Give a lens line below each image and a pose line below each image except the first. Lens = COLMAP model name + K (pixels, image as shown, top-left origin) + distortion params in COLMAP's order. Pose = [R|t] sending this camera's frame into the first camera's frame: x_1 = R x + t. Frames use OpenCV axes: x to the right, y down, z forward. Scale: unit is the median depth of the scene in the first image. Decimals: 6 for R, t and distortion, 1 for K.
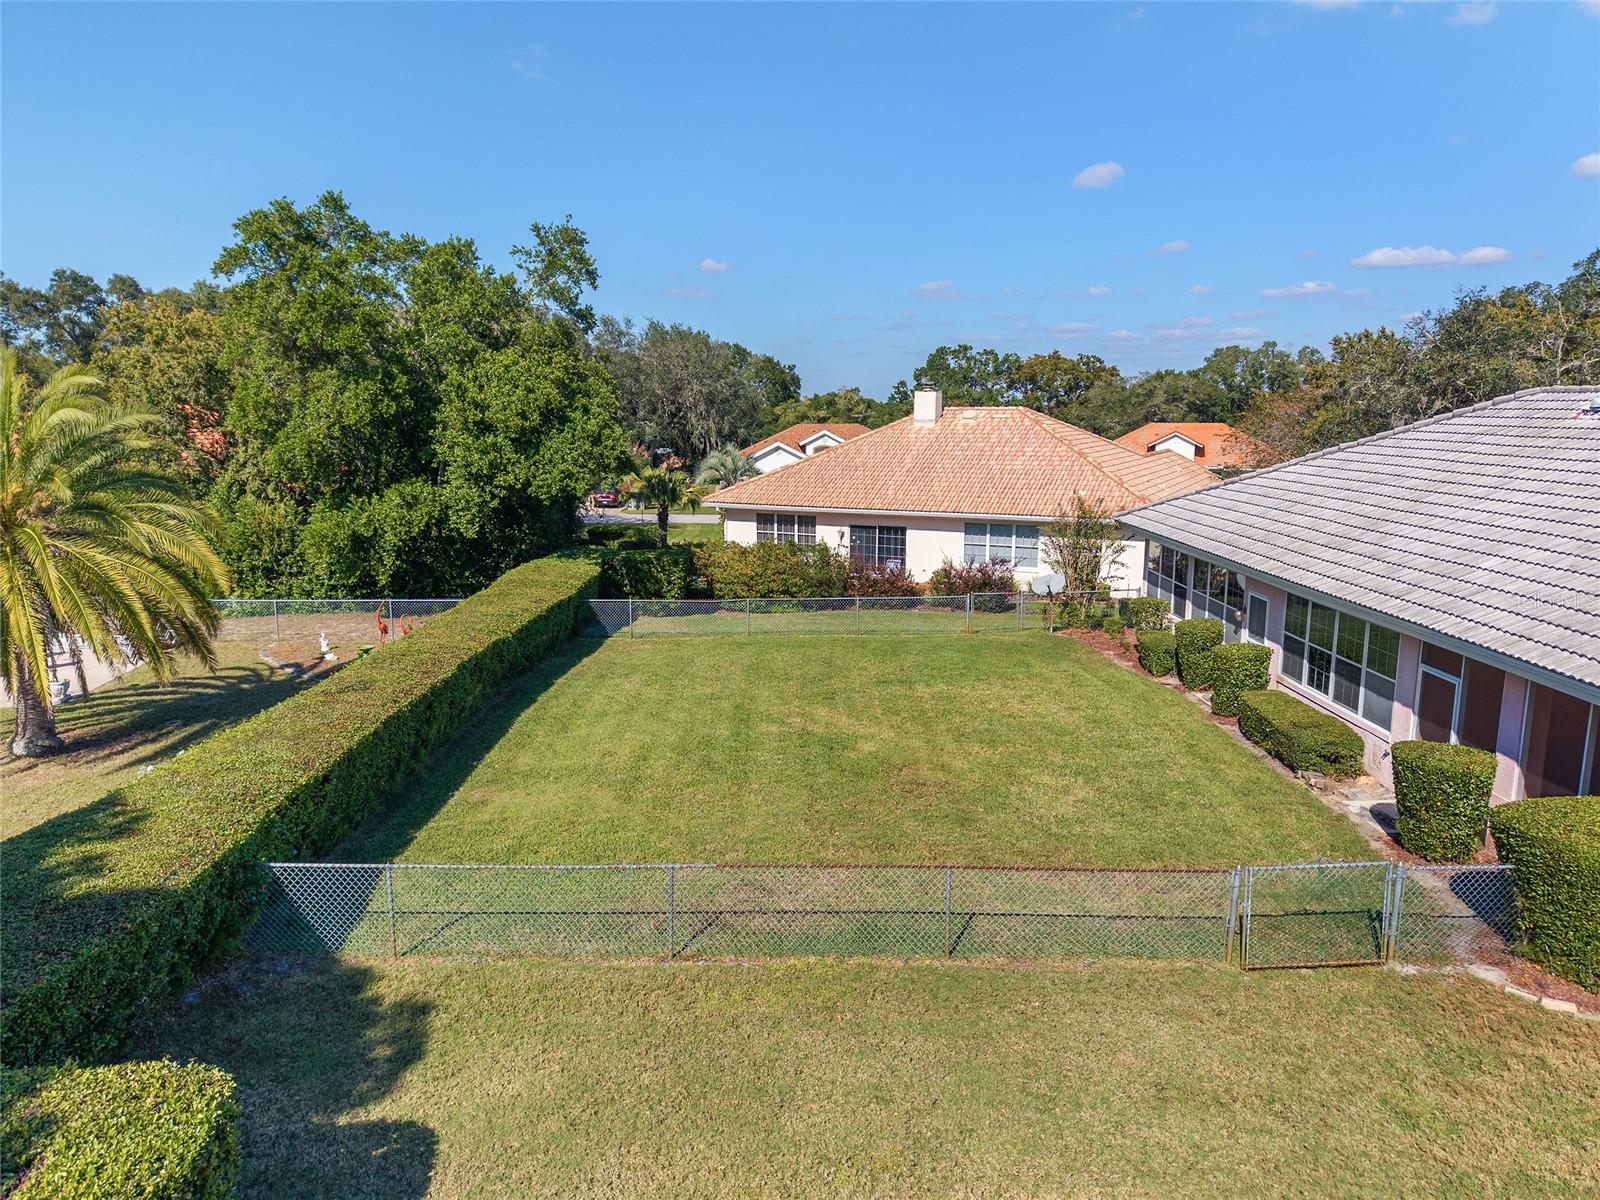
lens RADIAL K [[1072.6, 0, 784.7], [0, 1072.6, 601.6], [0, 0, 1]] dist [0.011518, -0.005637]
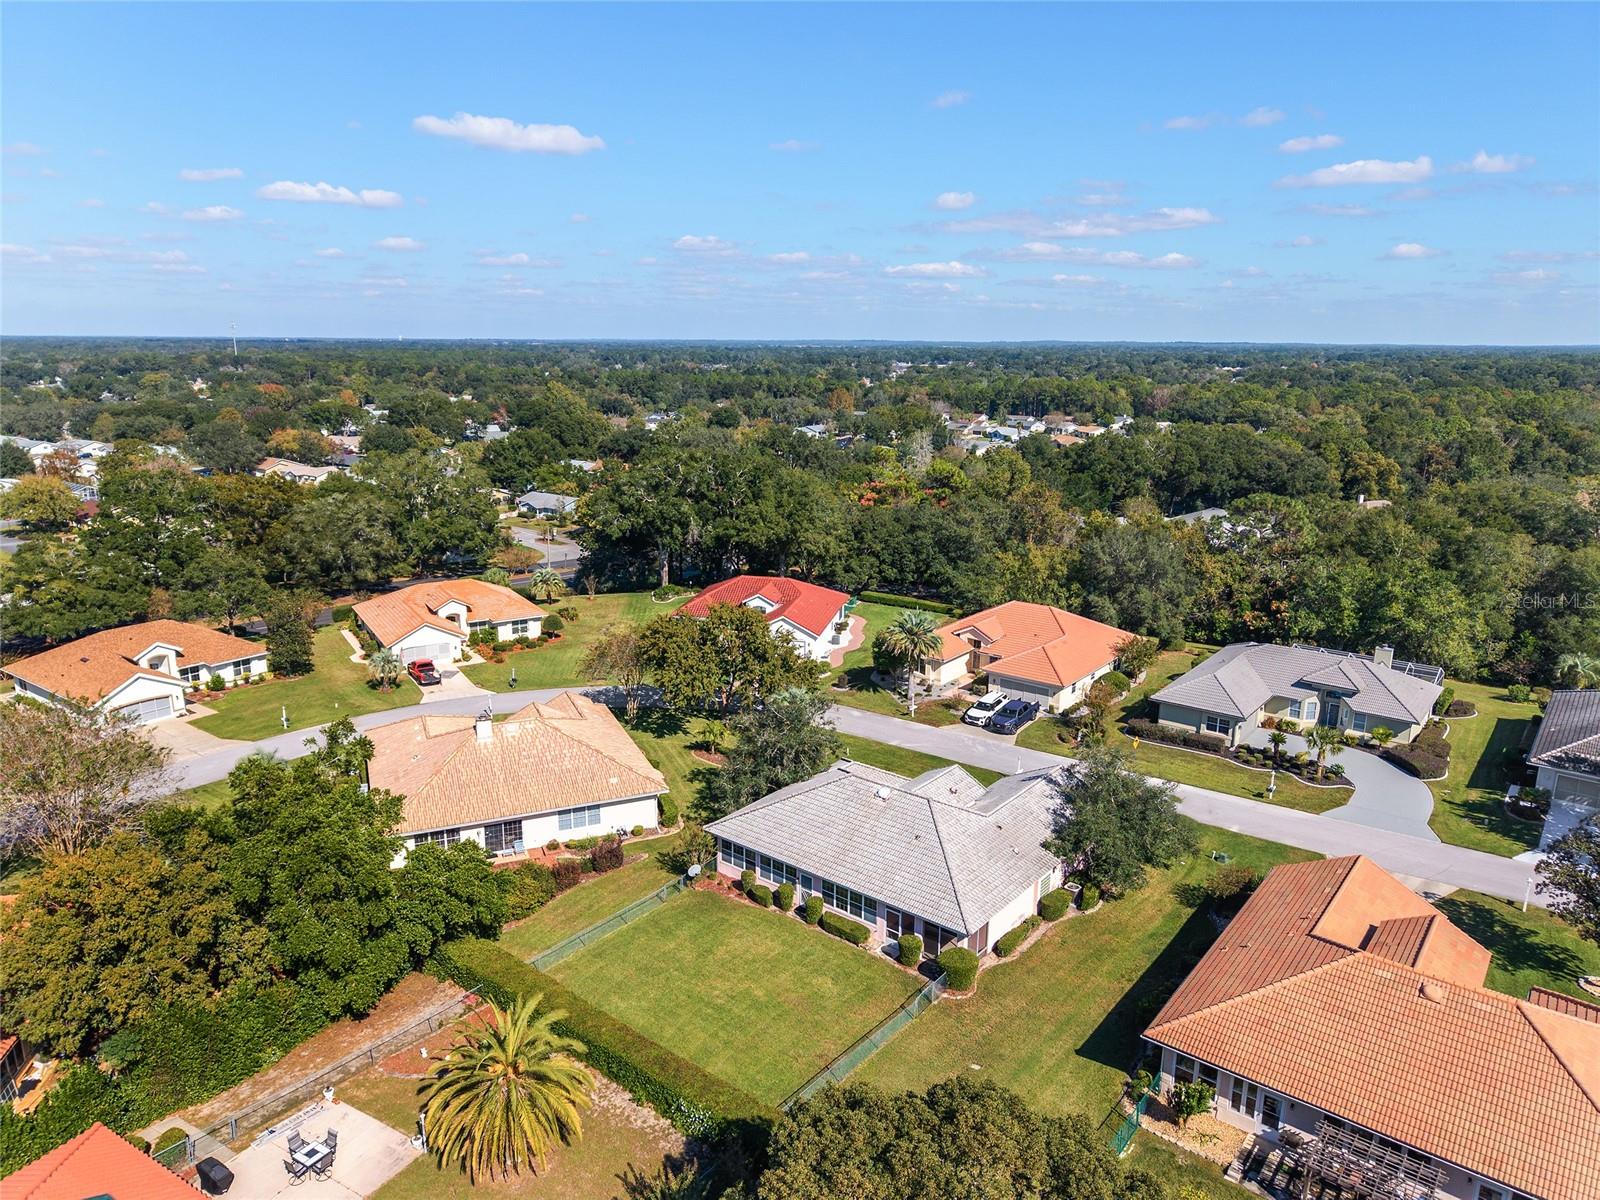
lens RADIAL K [[1061.7, 0, 803.5], [0, 1061.7, 630.8], [0, 0, 1]] dist [0.006561, -0.002305]
pose [[0.603078, -0.187040, 0.775444, -1.442916], [0.109979, 0.982334, 0.151409, -0.948576], [-0.790064, -0.006029, 0.612994, -0.644655]]
